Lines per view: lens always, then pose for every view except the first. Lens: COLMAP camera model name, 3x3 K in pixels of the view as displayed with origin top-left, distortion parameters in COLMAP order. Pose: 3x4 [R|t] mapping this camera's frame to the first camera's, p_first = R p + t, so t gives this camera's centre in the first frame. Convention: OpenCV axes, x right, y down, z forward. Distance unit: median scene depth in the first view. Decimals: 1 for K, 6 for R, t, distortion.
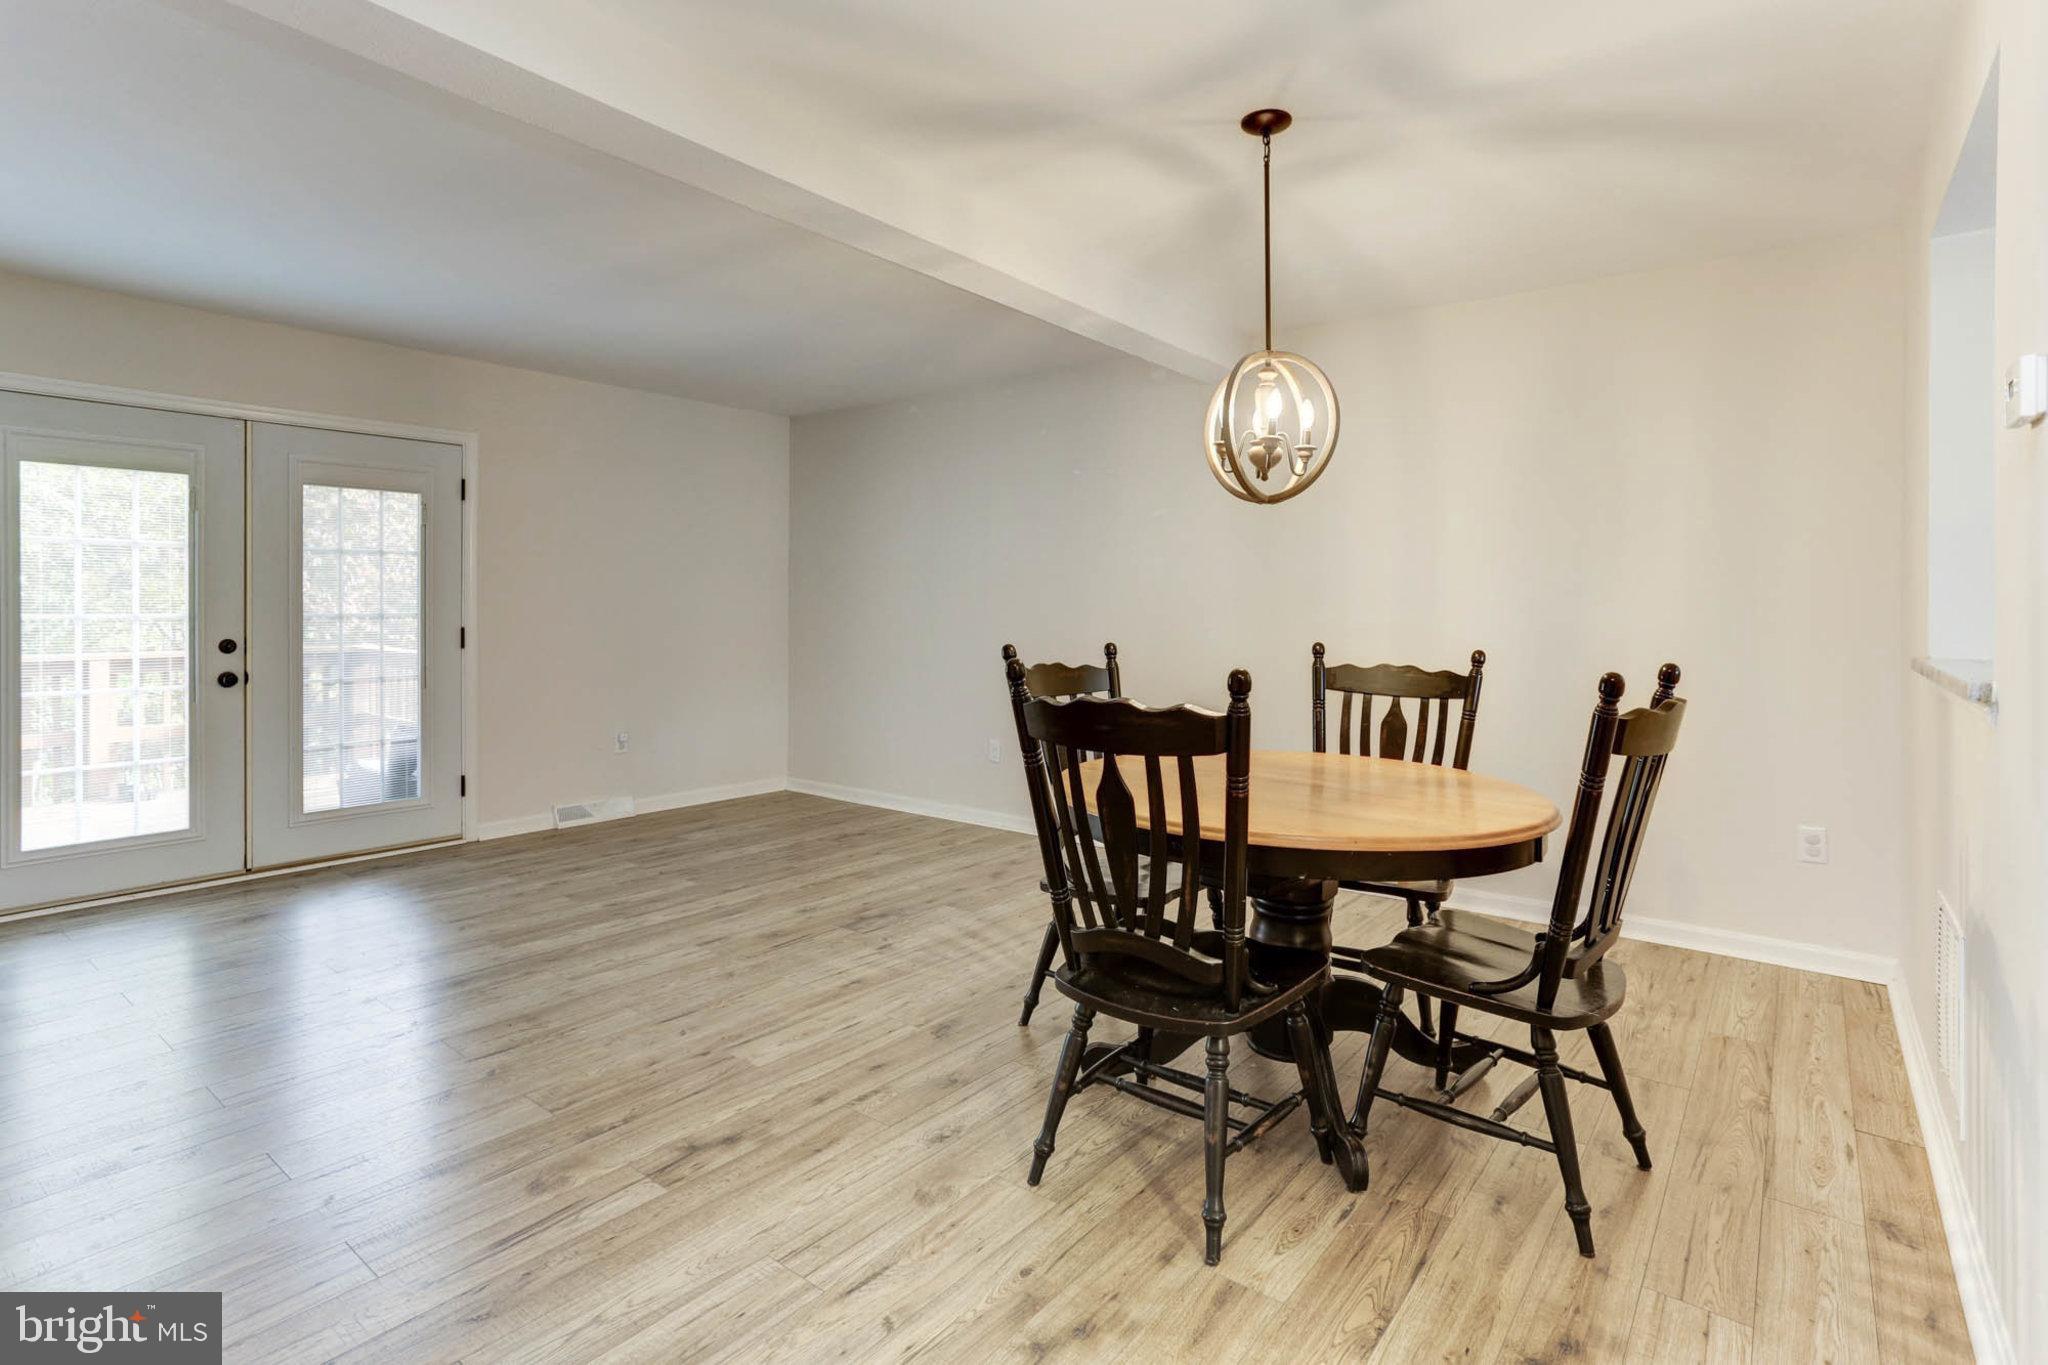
lens RADIAL K [[1019.9, 0, 992.3], [0, 1019.9, 607.6], [0, 0, 1]] dist [-0.001280, 0.000222]
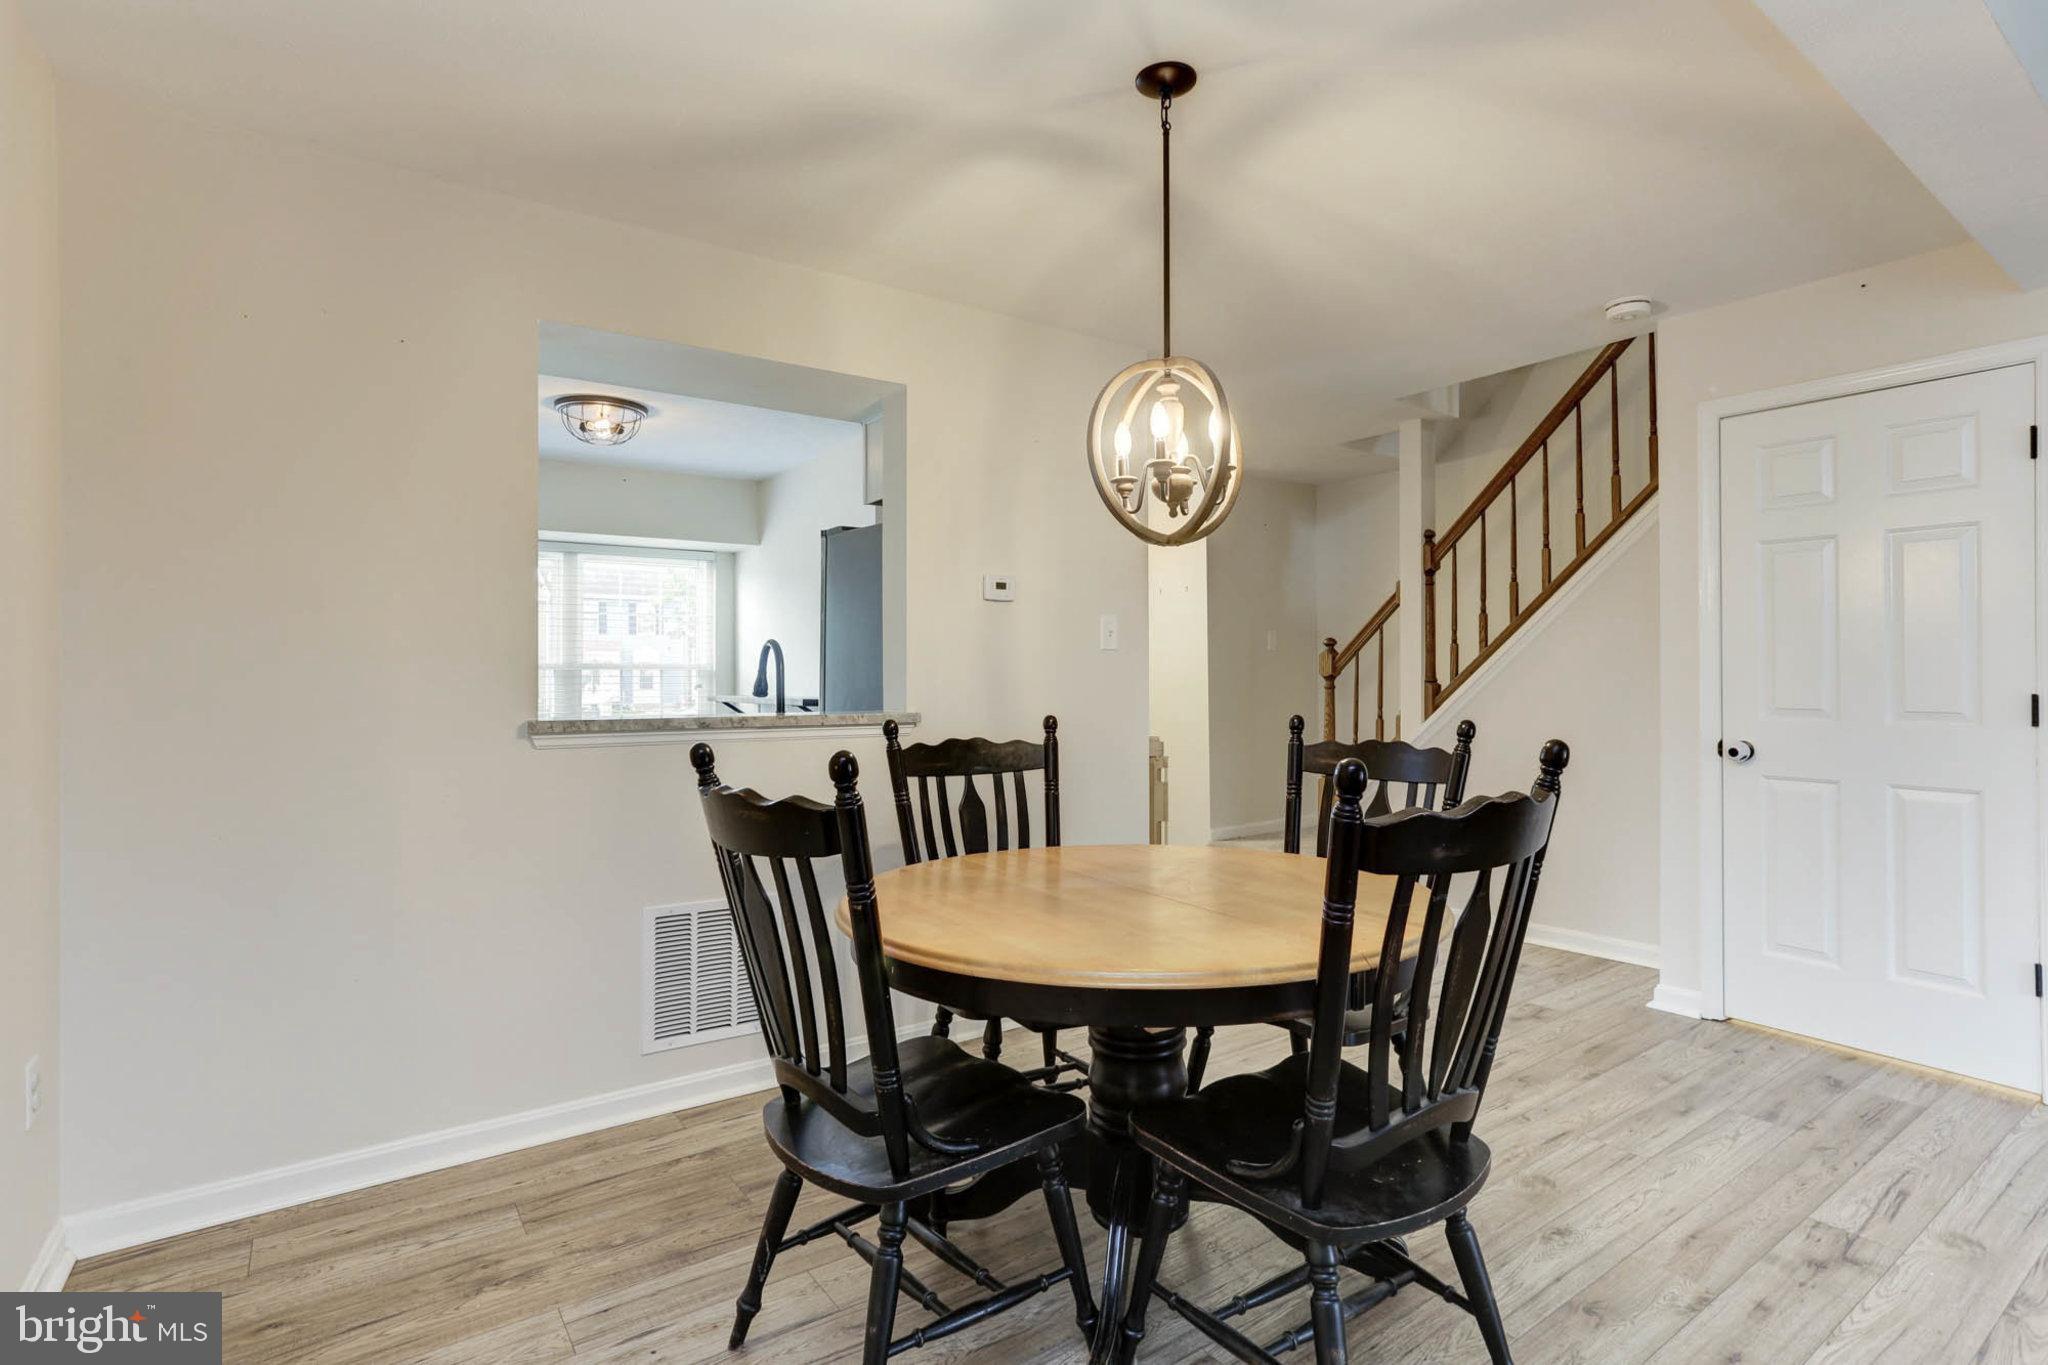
lens RADIAL K [[1000.7, 0, 1024.9], [0, 1000.7, 661.3], [0, 0, 1]] dist [-0.047531, 0.029924]
pose [[-0.967028, -0.000380, 0.254668, 0.135491], [-0.005082, 0.999829, -0.017806, 0.003589], [-0.254618, -0.018513, -0.966864, 1.369581]]
